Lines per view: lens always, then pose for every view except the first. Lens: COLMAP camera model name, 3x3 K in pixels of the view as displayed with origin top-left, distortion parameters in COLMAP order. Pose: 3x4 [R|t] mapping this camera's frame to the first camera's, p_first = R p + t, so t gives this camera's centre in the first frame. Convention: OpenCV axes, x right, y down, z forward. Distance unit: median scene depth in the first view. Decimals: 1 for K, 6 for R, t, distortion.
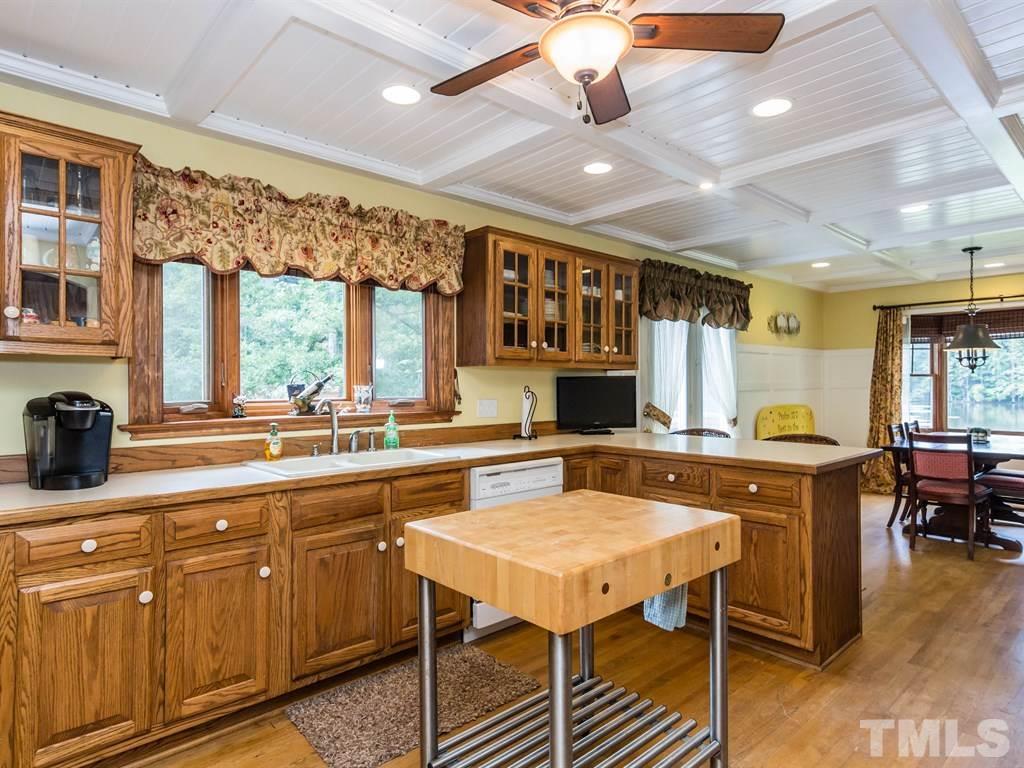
lens RADIAL K [[595.0, 0, 516.9], [0, 595.0, 382.8], [0, 0, 1]] dist [0.004413, 0.001568]
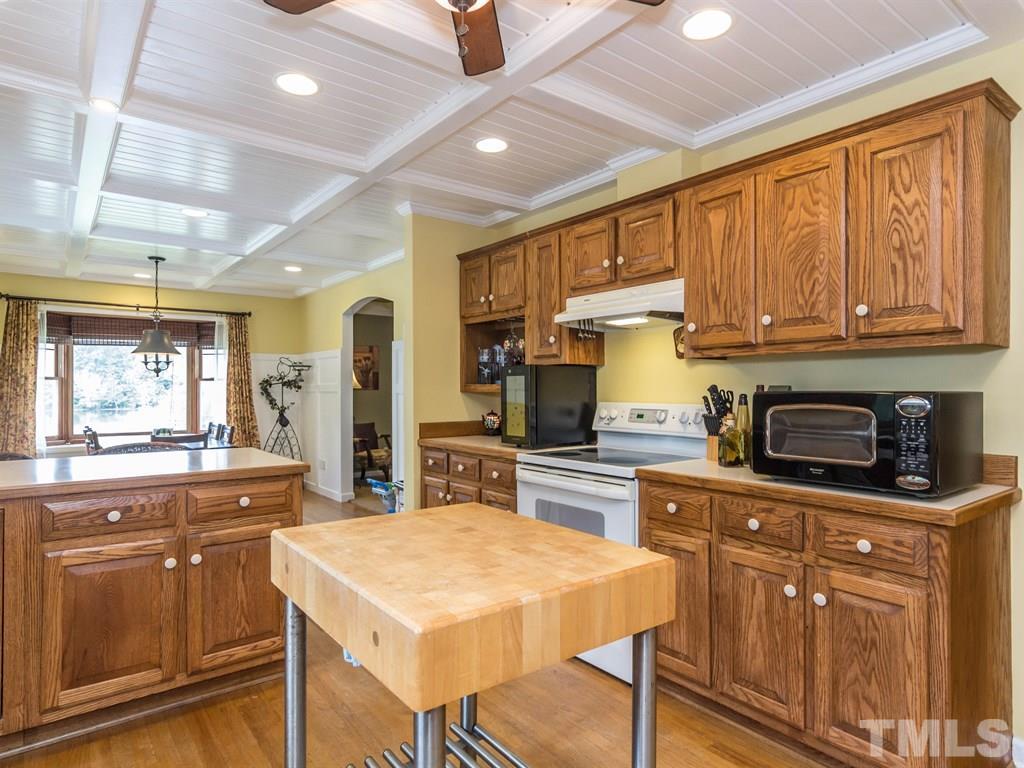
lens RADIAL K [[595.0, 0, 518.5], [0, 595.0, 388.8], [0, 0, 1]] dist [0.004413, 0.001568]
pose [[0.081590, 0.004113, 0.996658, -0.228907], [-0.001374, 0.999991, -0.004014, 0.008347], [-0.996665, -0.001042, 0.081595, 0.281437]]
